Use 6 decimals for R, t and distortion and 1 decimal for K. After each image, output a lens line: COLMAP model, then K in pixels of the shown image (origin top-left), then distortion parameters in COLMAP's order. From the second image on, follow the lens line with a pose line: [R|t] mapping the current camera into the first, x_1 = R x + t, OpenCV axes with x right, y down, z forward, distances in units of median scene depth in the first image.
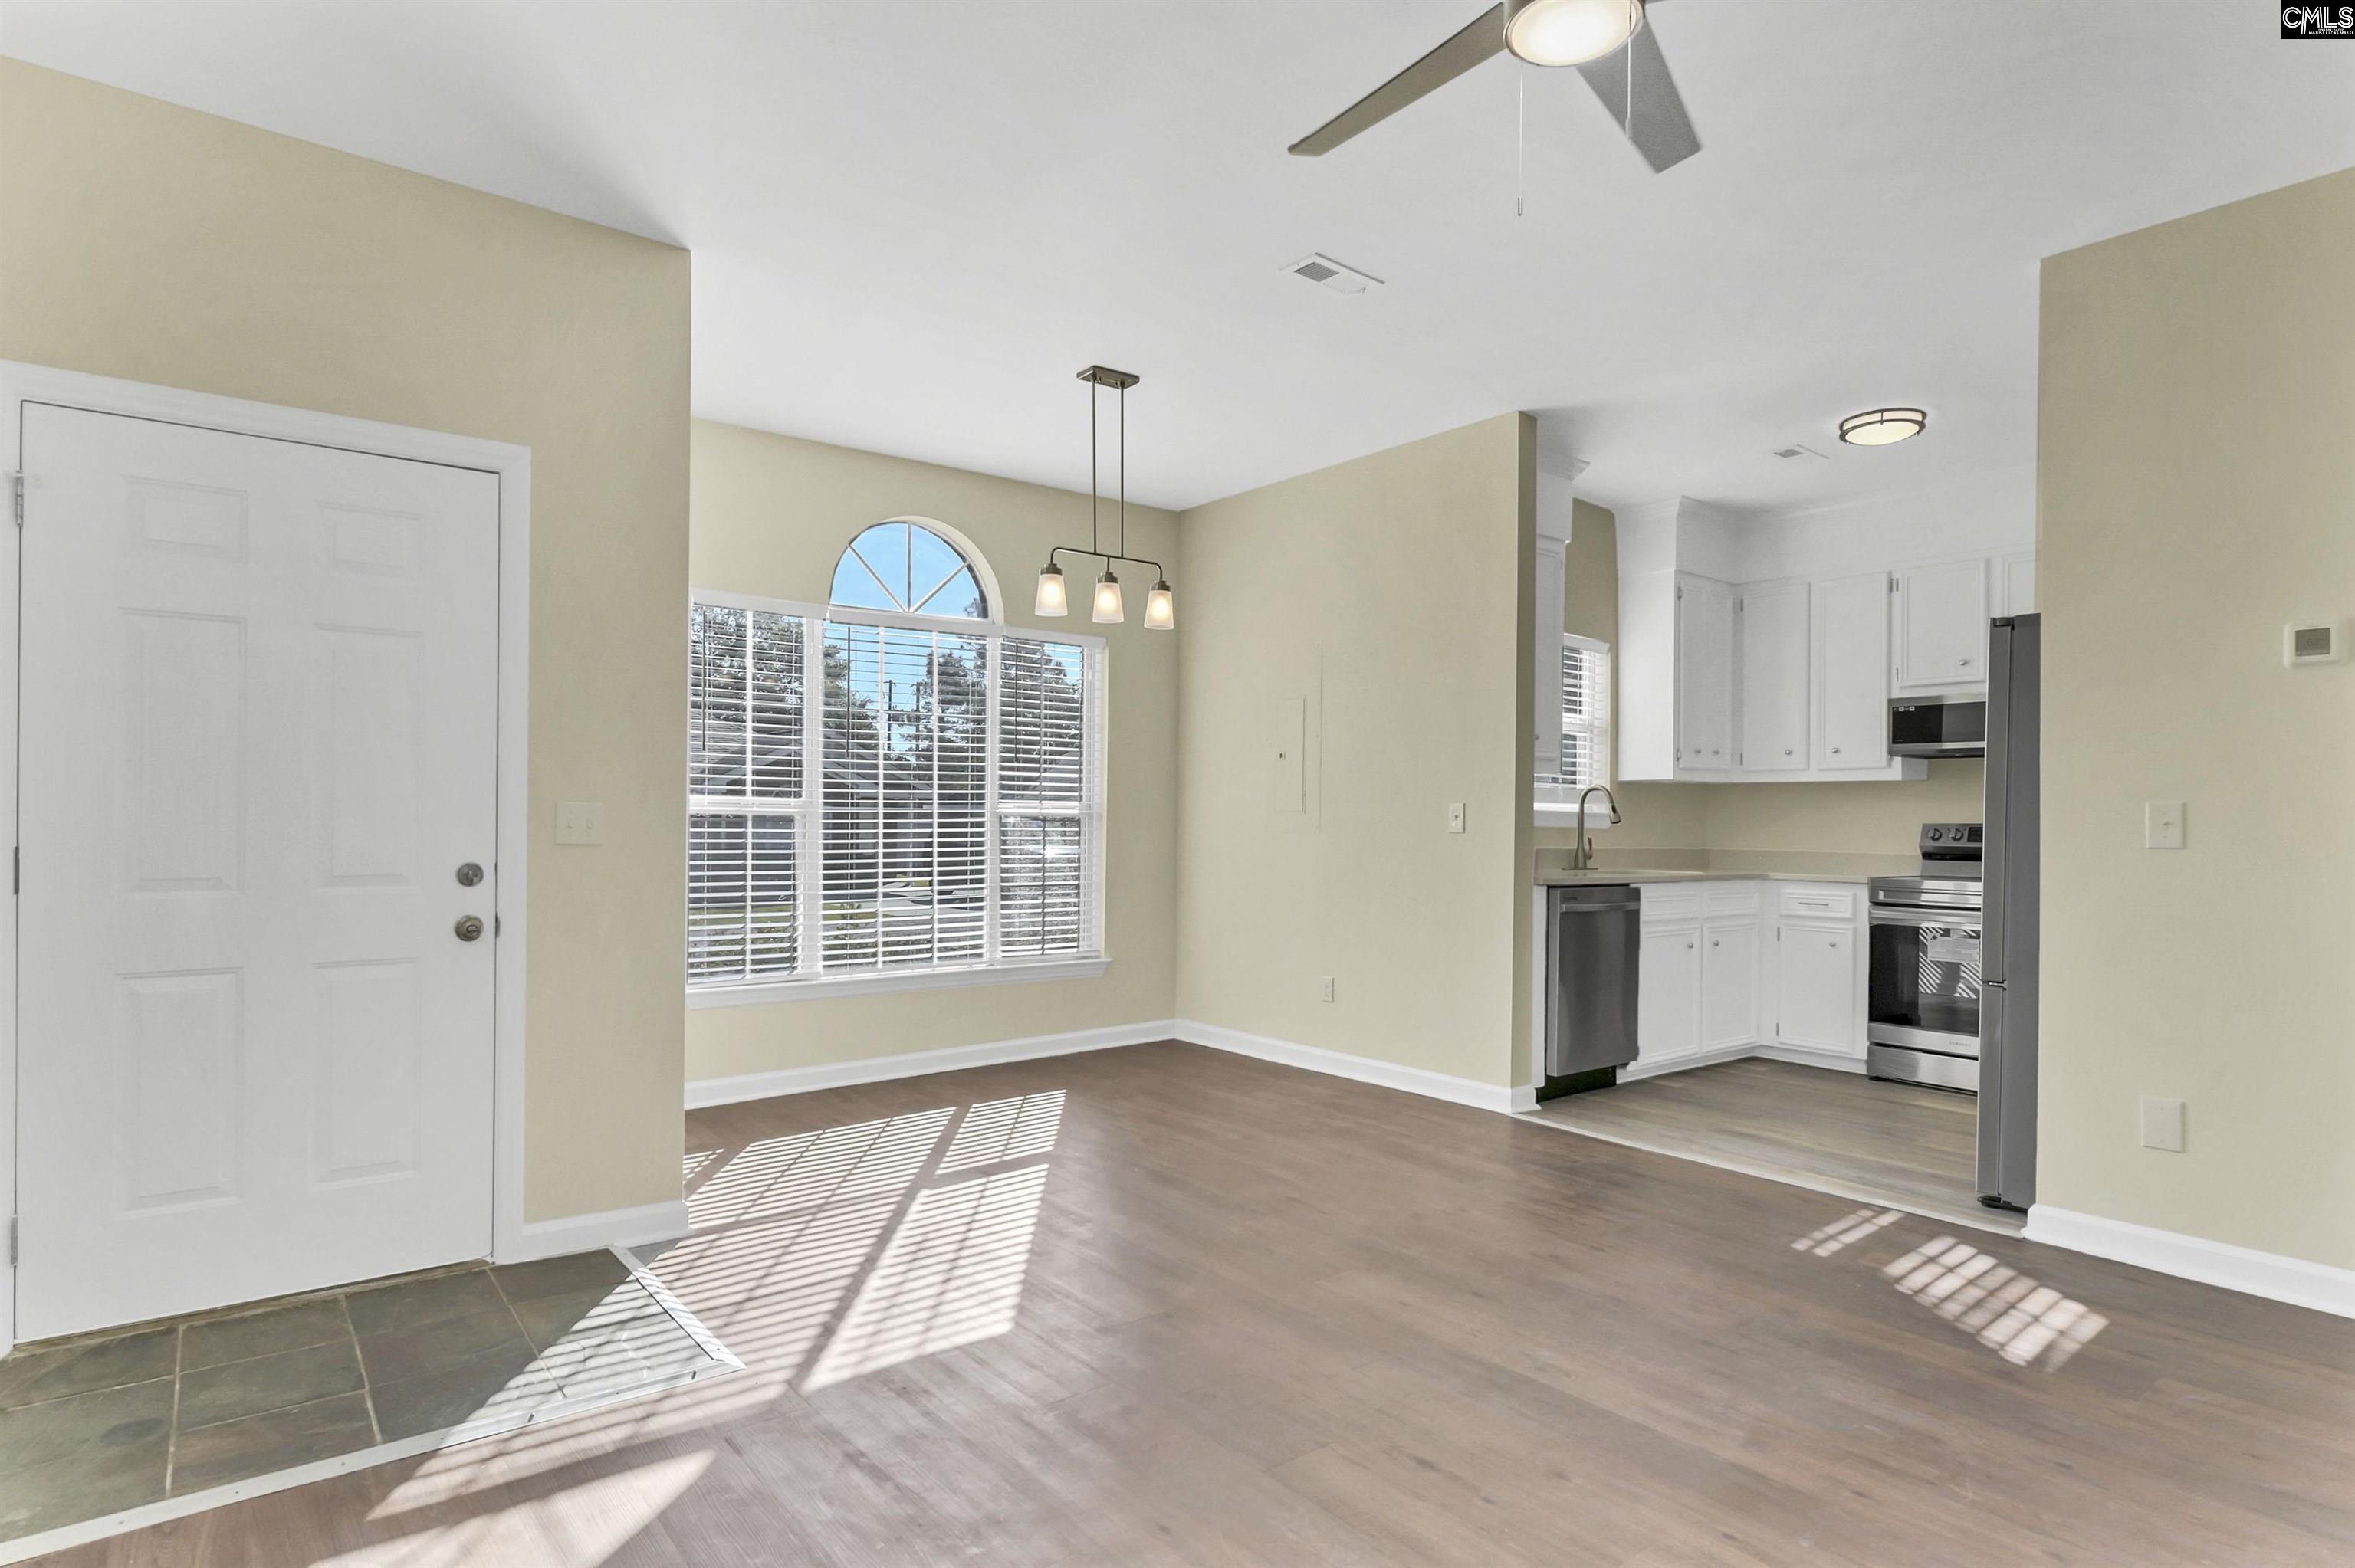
lens RADIAL K [[1248.7, 0, 1177.5], [0, 1248.7, 784.0], [0, 0, 1]] dist [0.013544, -0.011864]
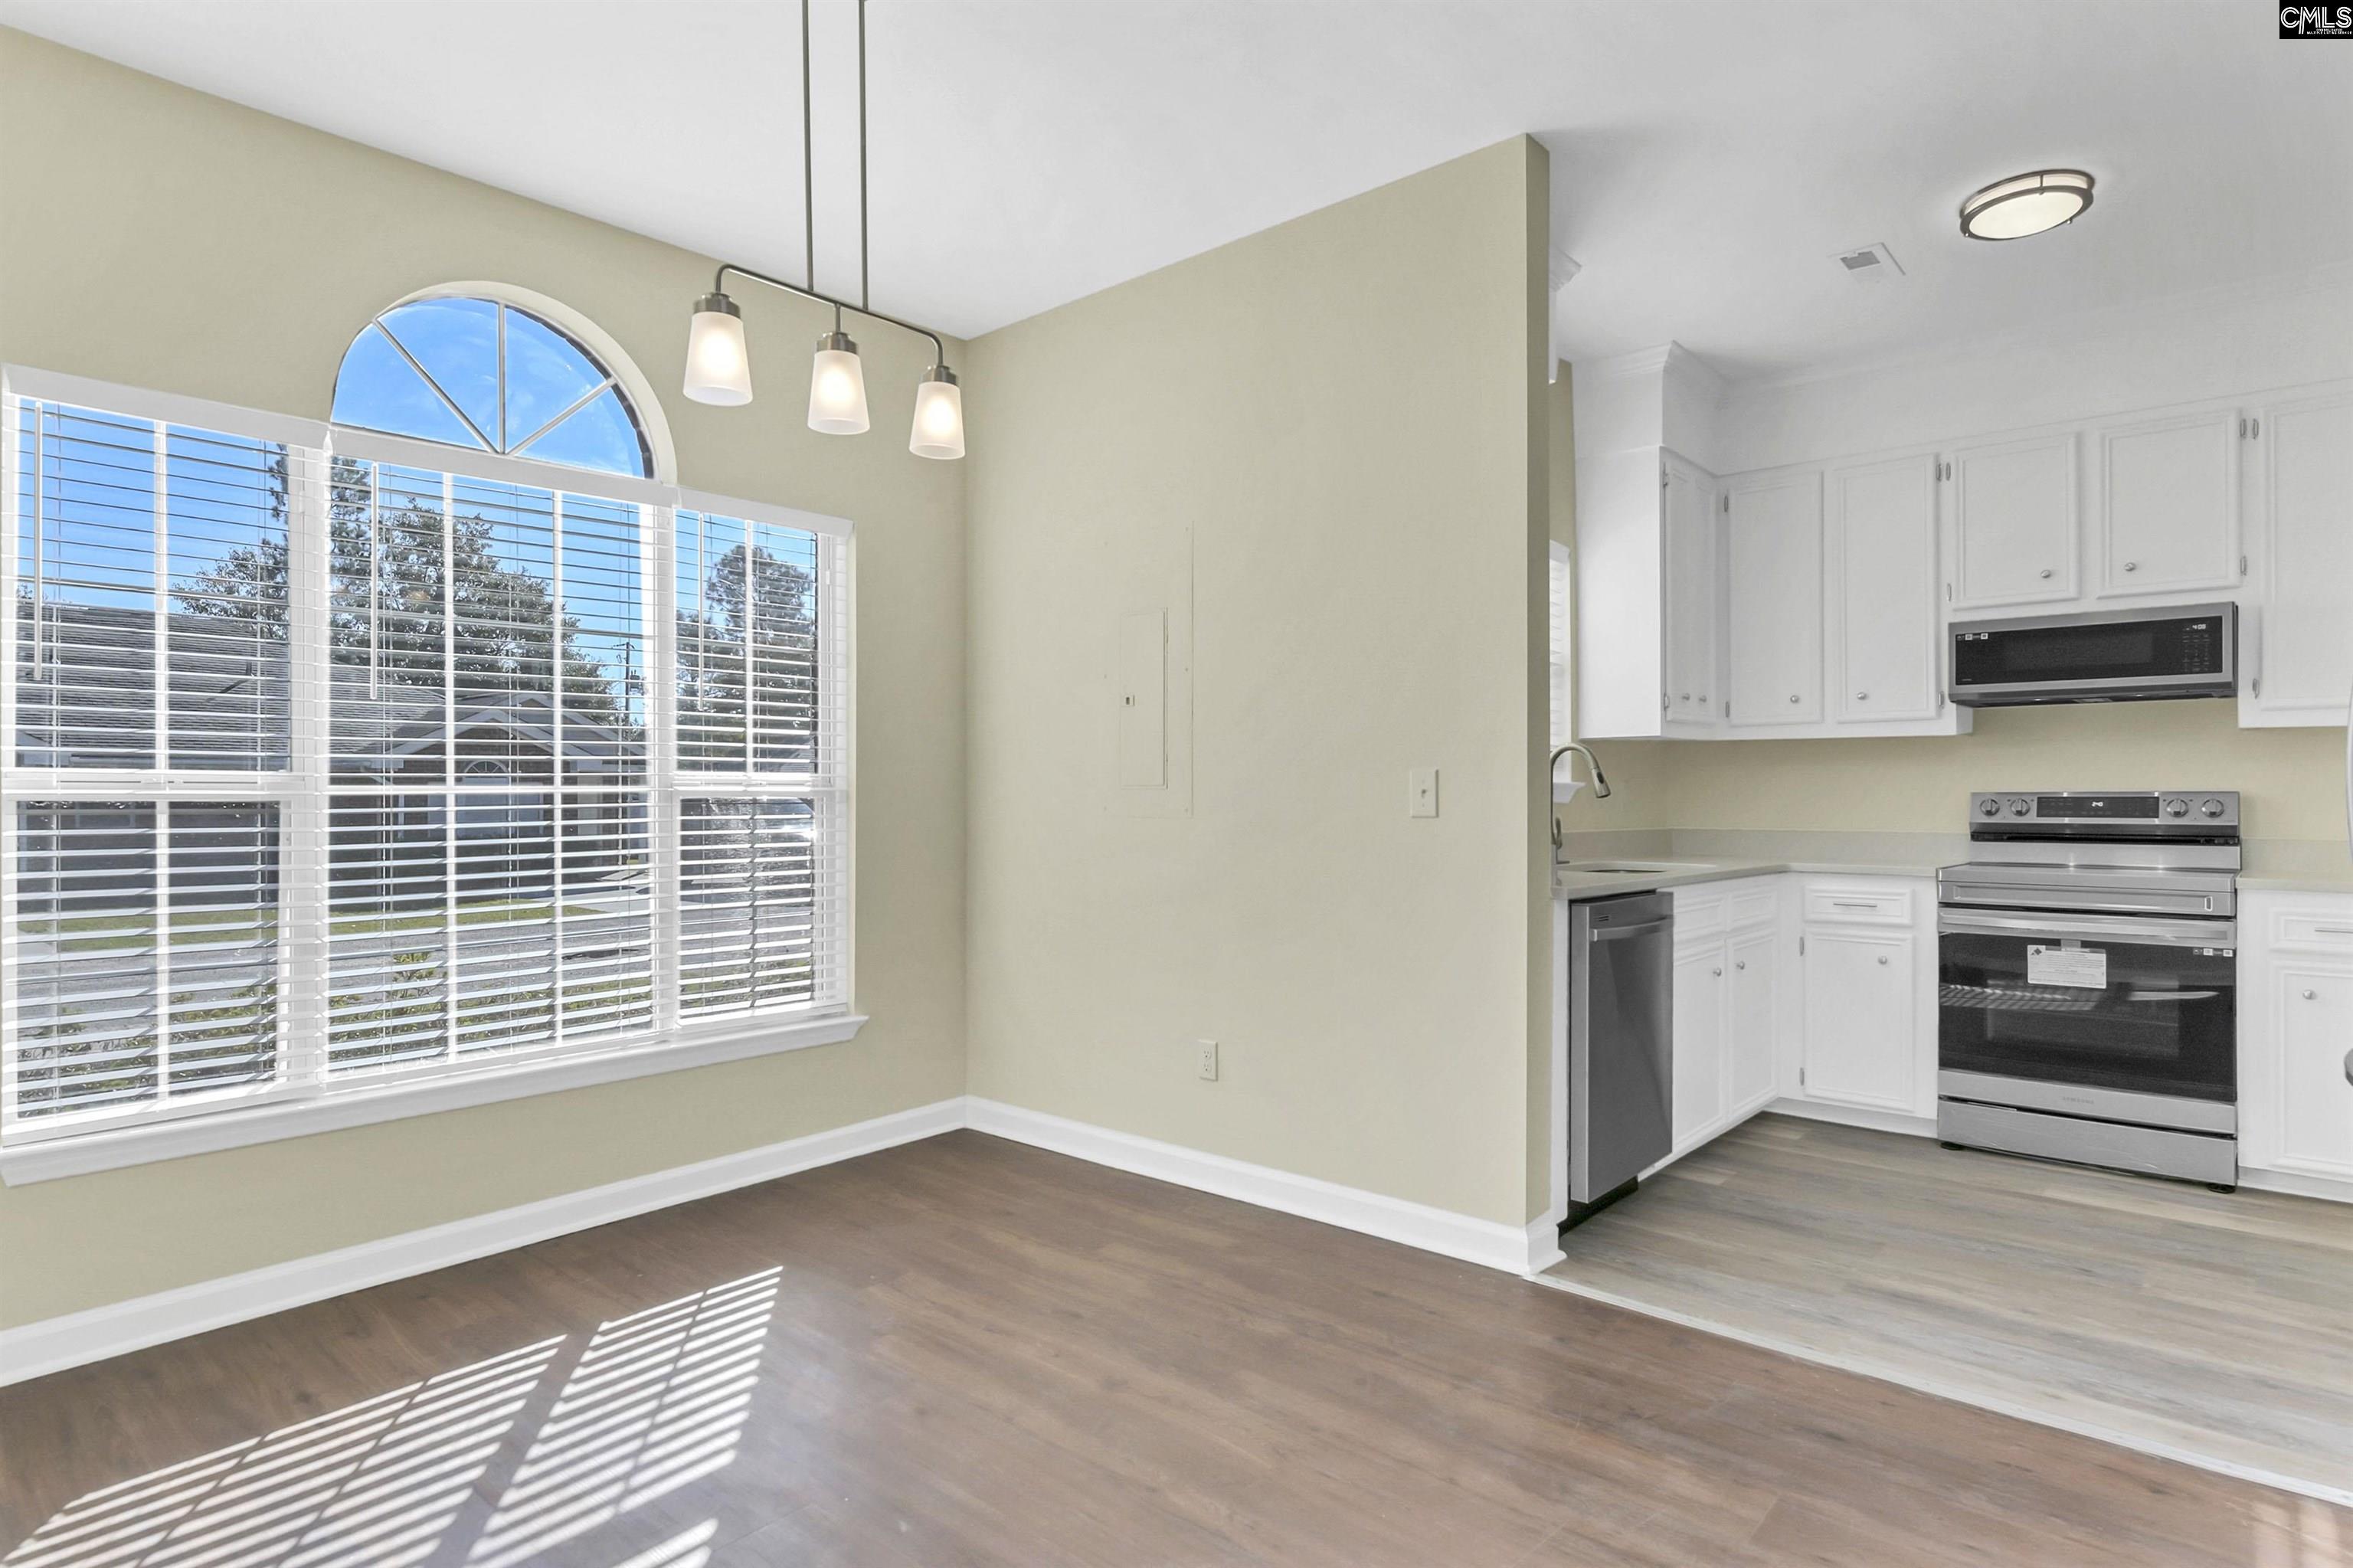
lens RADIAL K [[1247.9, 0, 1176.5], [0, 1247.9, 784.0], [0, 0, 1]] dist [0.013544, -0.011864]
pose [[0.984262, -0.009729, 0.176450, -0.009116], [0.005918, 0.999738, 0.022109, 0.007946], [-0.176618, -0.020717, 0.984061, 0.410142]]
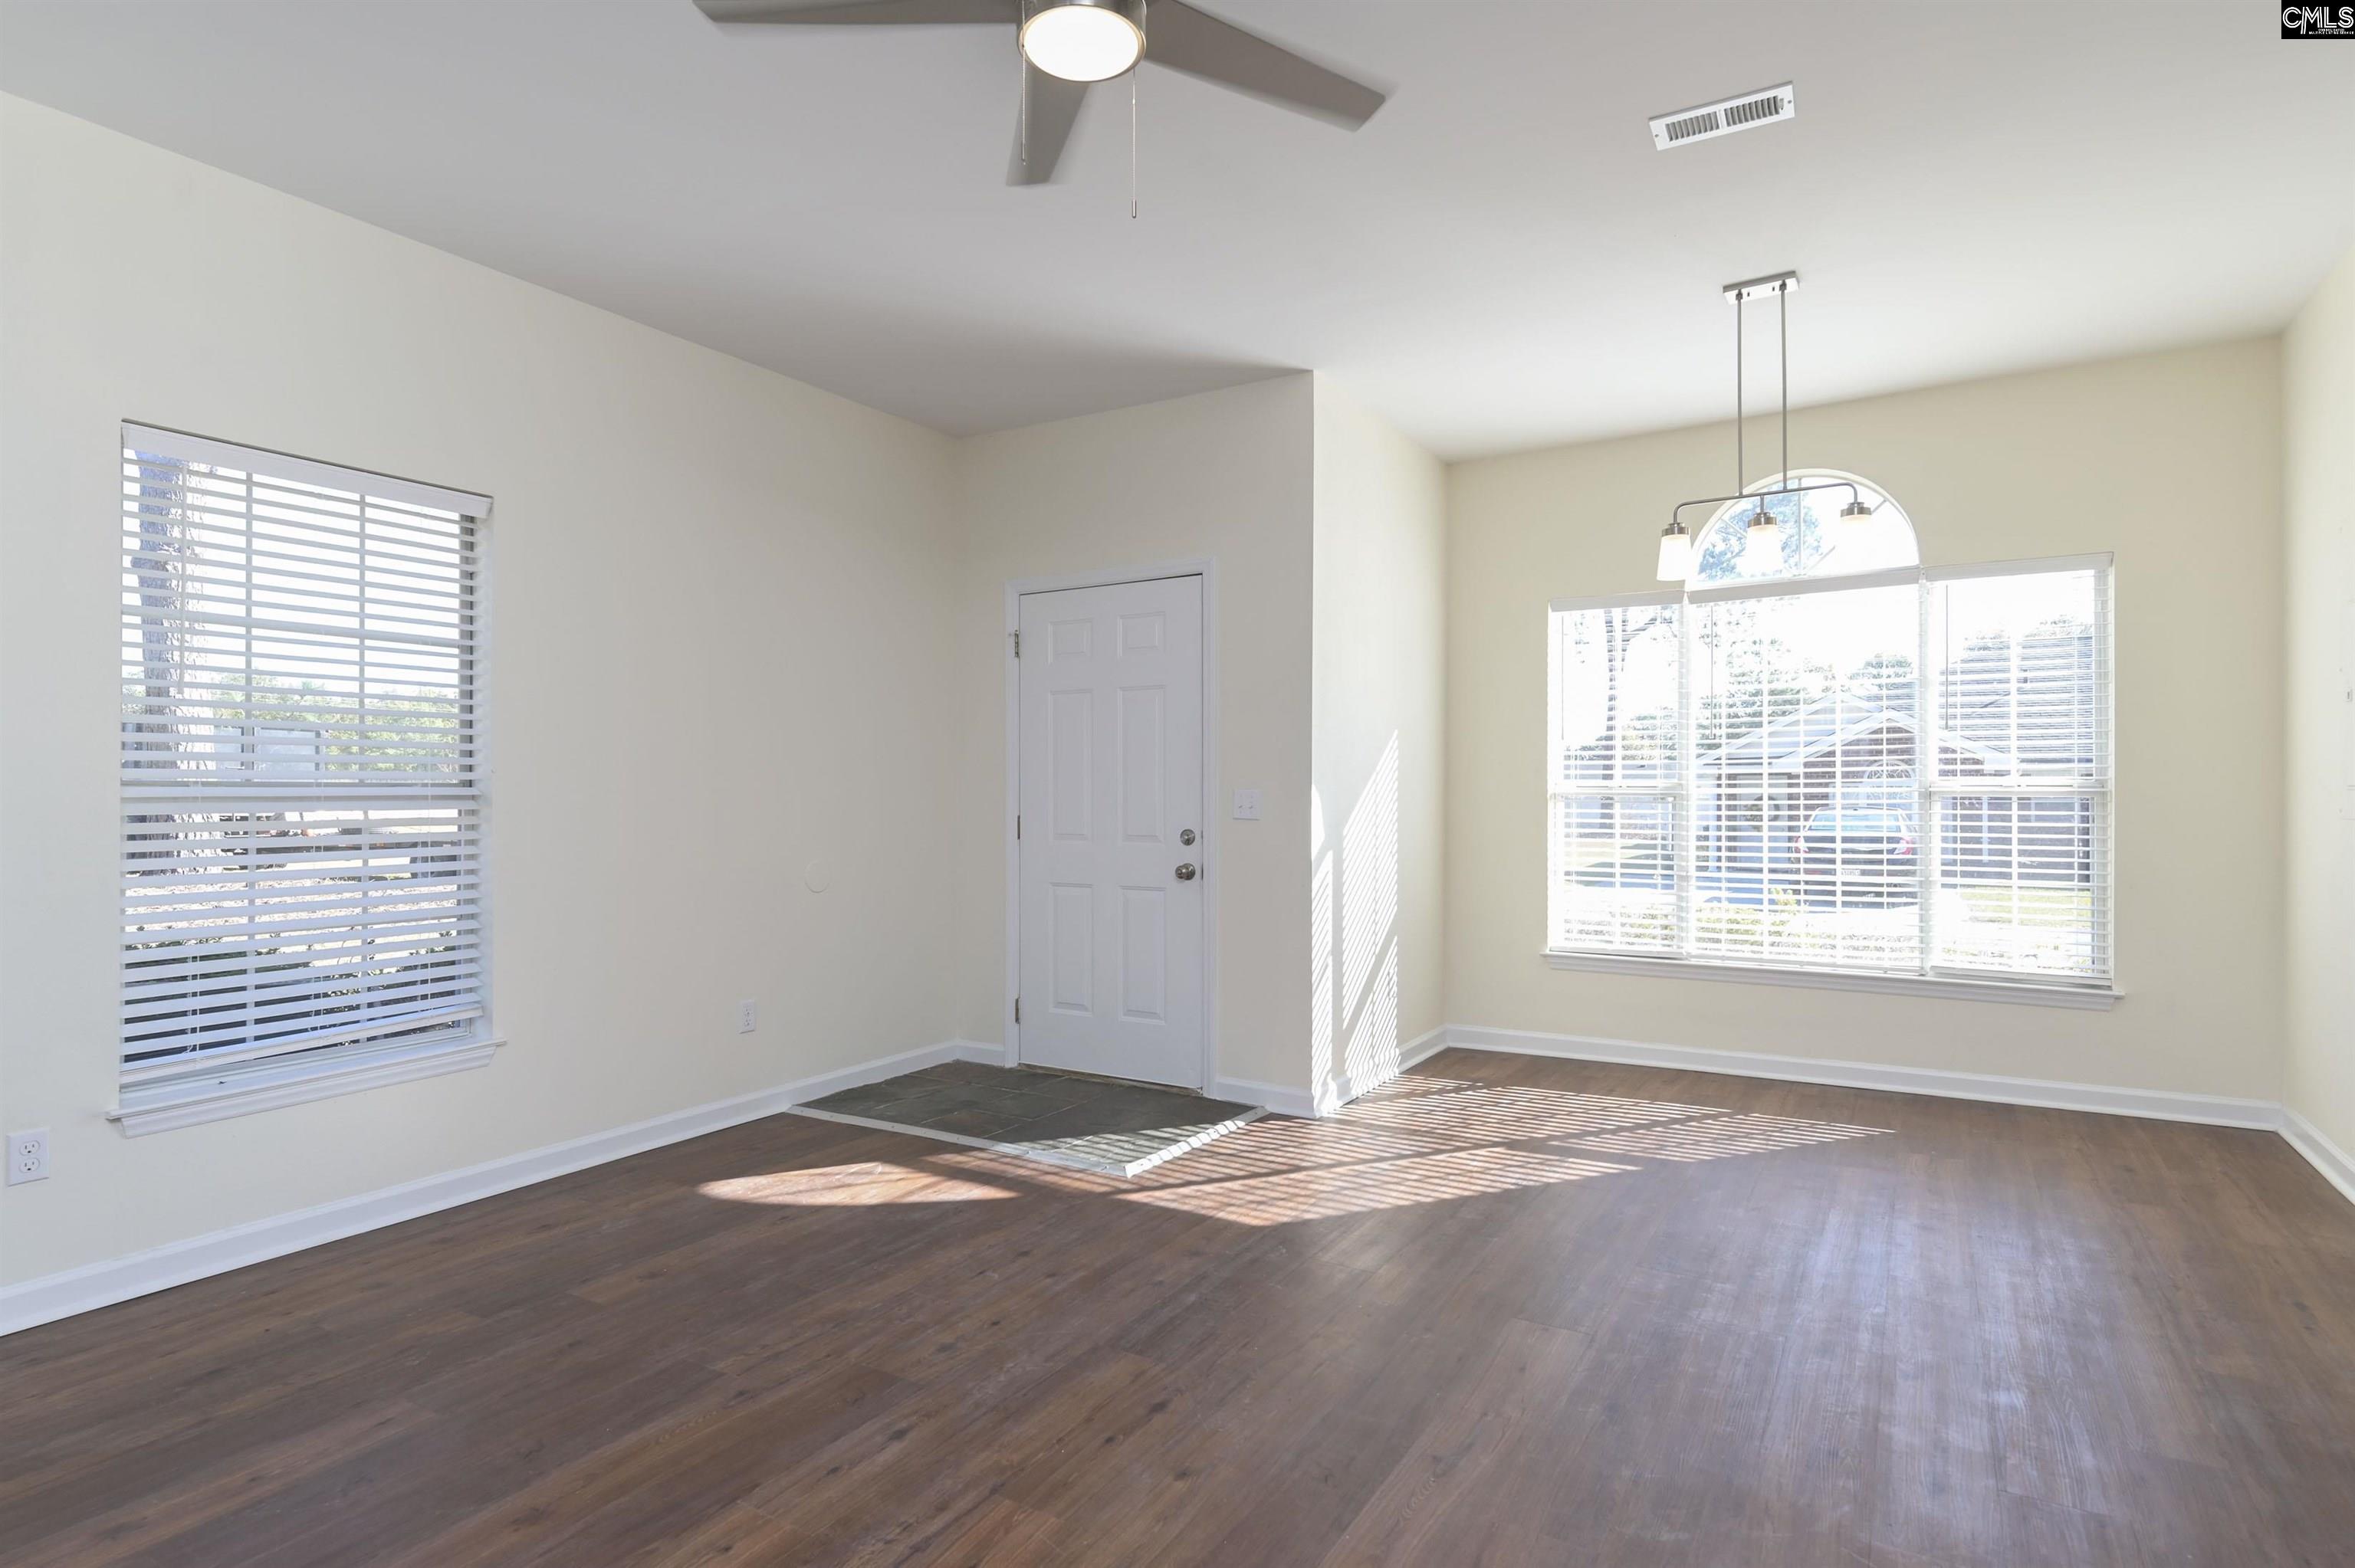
lens RADIAL K [[1238.8, 0, 1177.5], [0, 1238.8, 784.0], [0, 0, 1]] dist [0.034815, -0.028781]
pose [[0.345644, -0.013250, -0.938272, 0.541661], [0.027966, 0.999602, -0.003813, 0.007740], [0.937949, -0.024922, 0.345877, 0.292450]]
